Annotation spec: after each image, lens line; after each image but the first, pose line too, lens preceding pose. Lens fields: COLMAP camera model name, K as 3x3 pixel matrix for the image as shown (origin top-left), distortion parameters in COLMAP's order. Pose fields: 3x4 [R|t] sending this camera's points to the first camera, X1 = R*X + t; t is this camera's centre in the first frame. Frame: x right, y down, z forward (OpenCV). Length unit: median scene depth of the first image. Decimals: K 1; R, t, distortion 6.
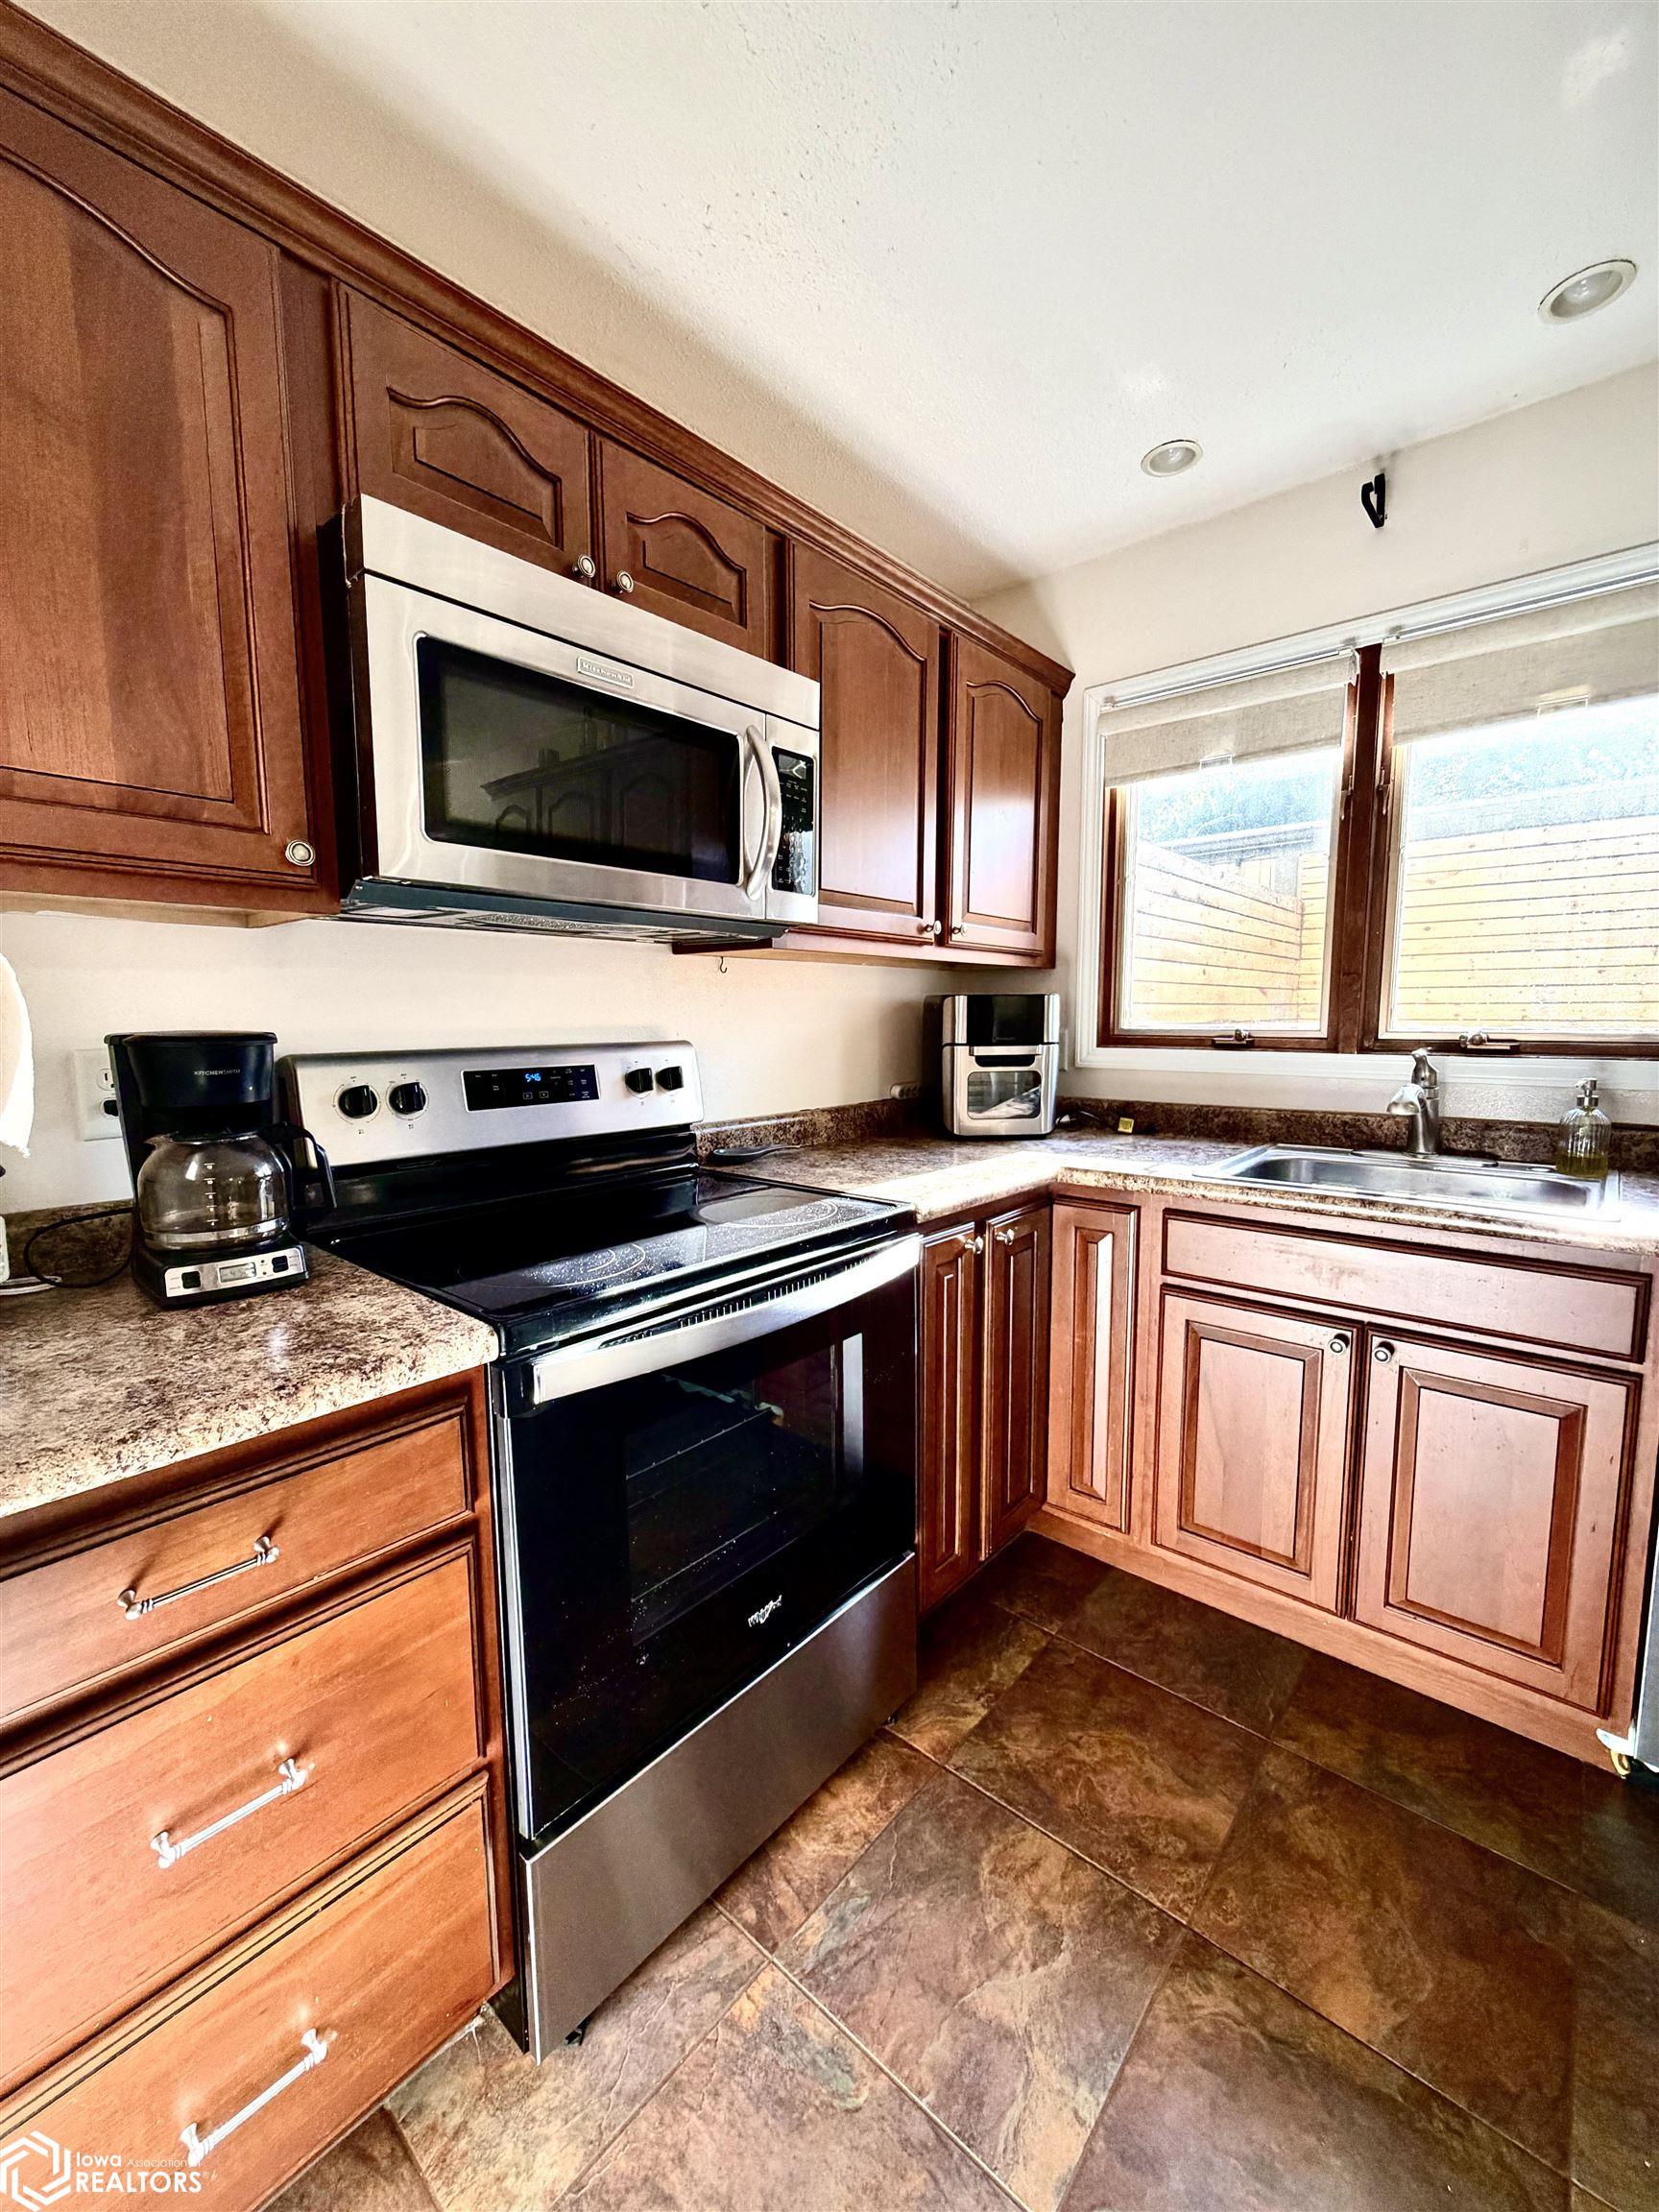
lens RADIAL K [[884.9, 0, 826.9], [0, 884.9, 1108.8], [0, 0, 1]] dist [0.002402, 0.000863]
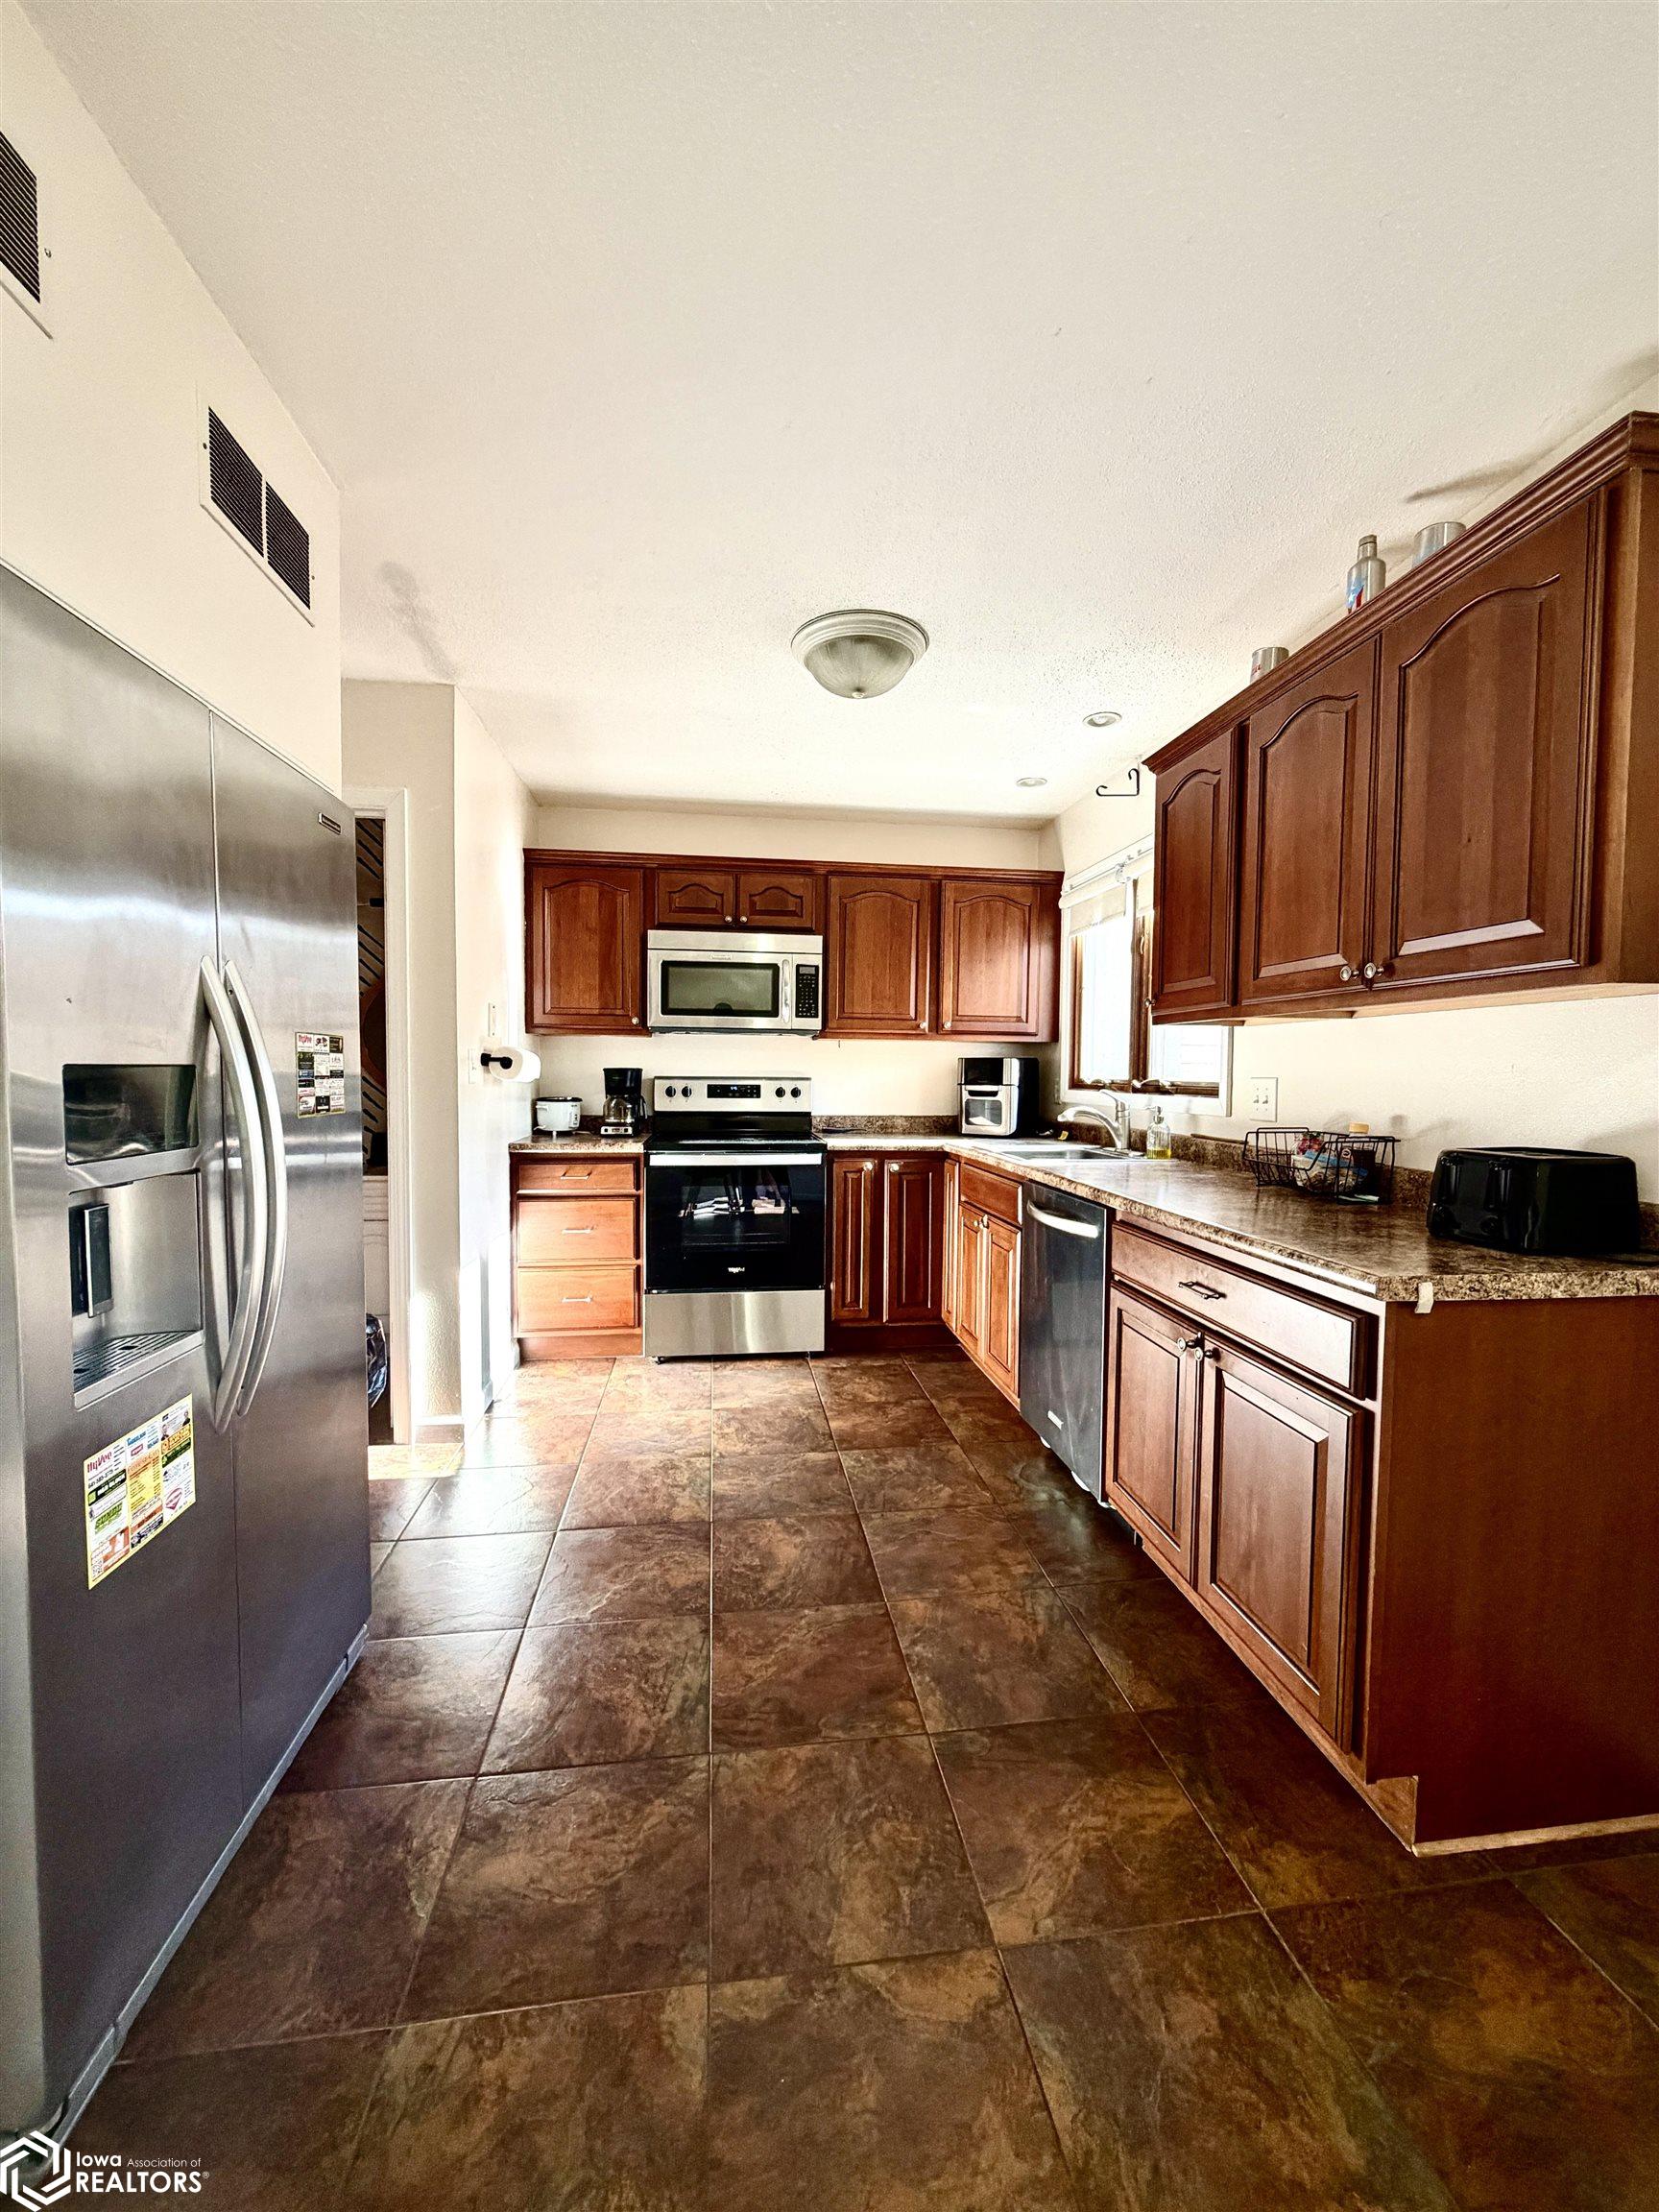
lens RADIAL K [[884.9, 0, 835.4], [0, 884.9, 1109.1], [0, 0, 1]] dist [0.002402, 0.000863]
pose [[0.749188, 0.038400, -0.661243, 1.853339], [-0.084944, 0.995645, -0.038422, 0.116136], [0.656888, 0.084954, 0.749187, -0.894700]]
